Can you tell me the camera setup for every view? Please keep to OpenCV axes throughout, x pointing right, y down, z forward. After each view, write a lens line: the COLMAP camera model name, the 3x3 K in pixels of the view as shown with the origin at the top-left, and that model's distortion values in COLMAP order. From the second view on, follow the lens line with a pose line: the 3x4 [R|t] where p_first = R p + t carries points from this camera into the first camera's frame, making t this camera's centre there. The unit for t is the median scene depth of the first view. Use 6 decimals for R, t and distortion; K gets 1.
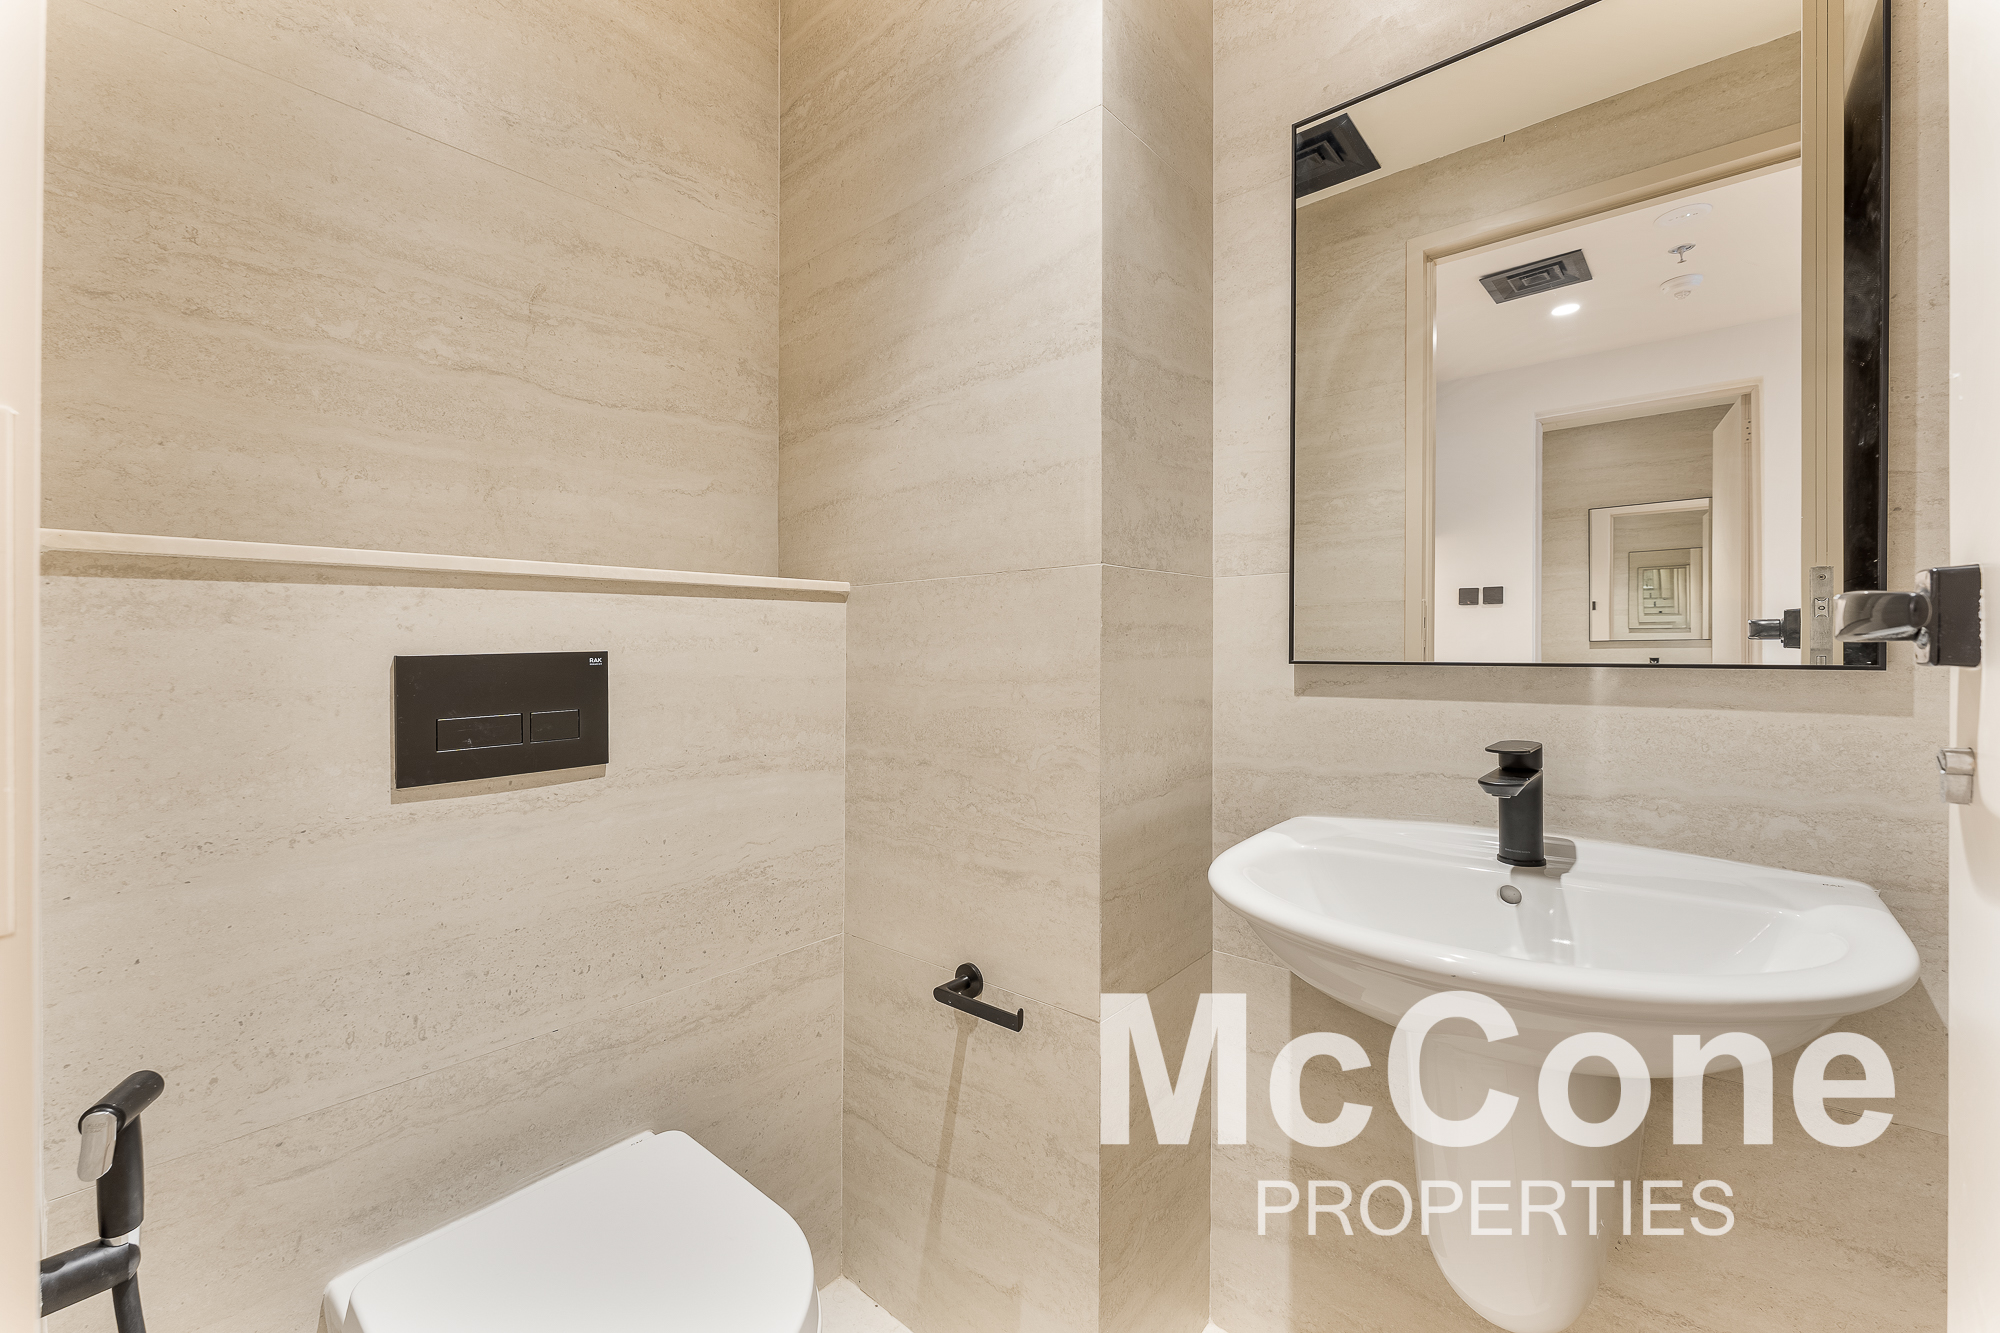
lens RADIAL K [[802.2, 0, 1000.5], [0, 802.2, 638.5], [0, 0, 1]] dist [-0.000173, -0.000083]
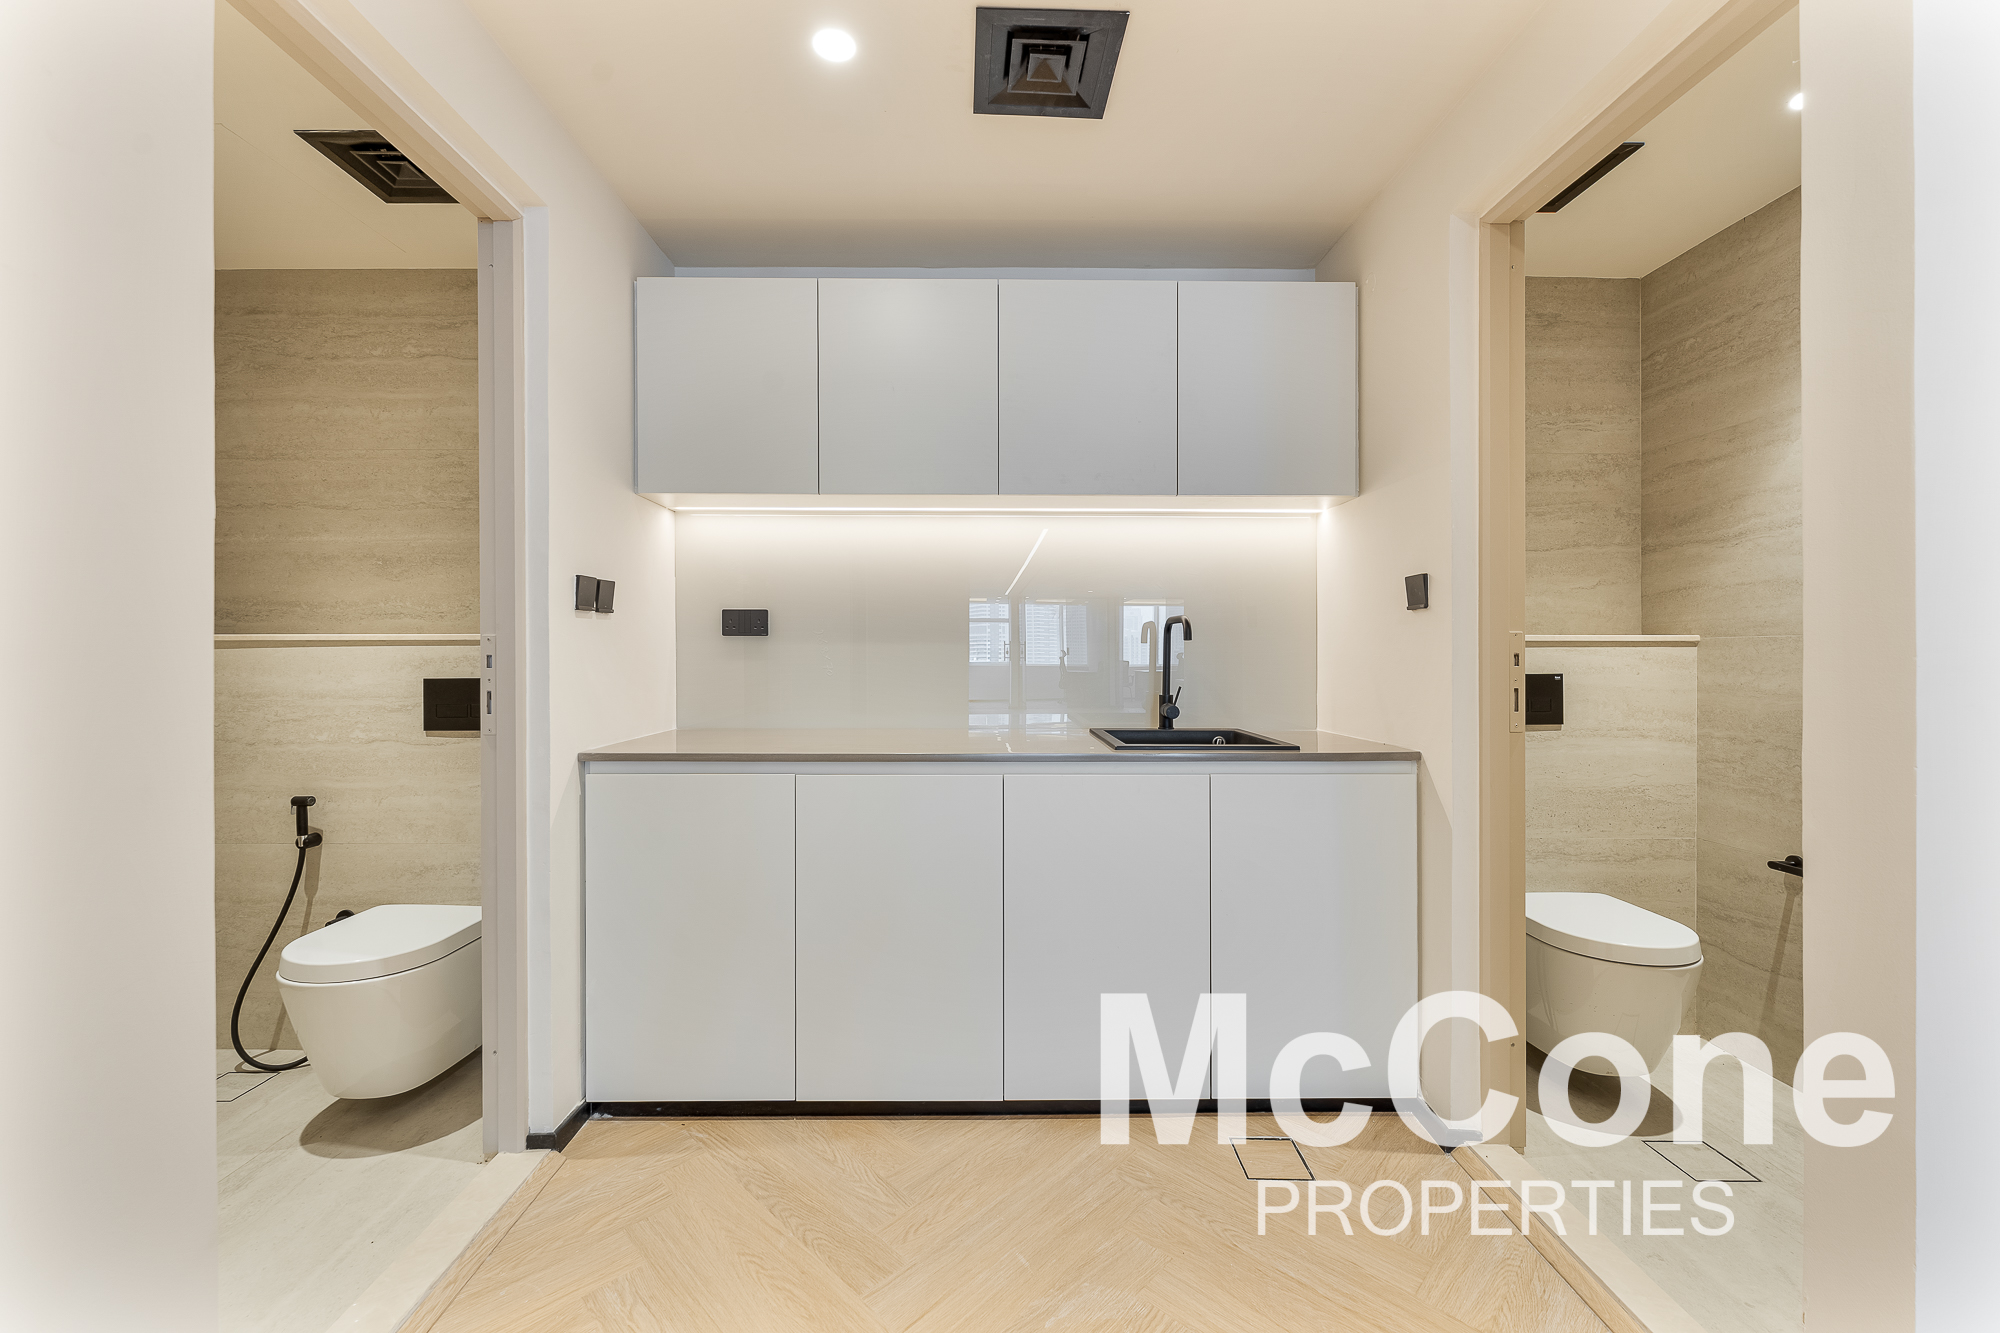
lens RADIAL K [[802.2, 0, 1000.5], [0, 802.2, 638.5], [0, 0, 1]] dist [-0.000173, -0.000083]
pose [[0.661031, -0.005054, -0.750341, 0.114714], [0.000003, 0.999977, -0.006732, -0.052373], [0.750358, 0.004448, 0.661016, -1.294909]]
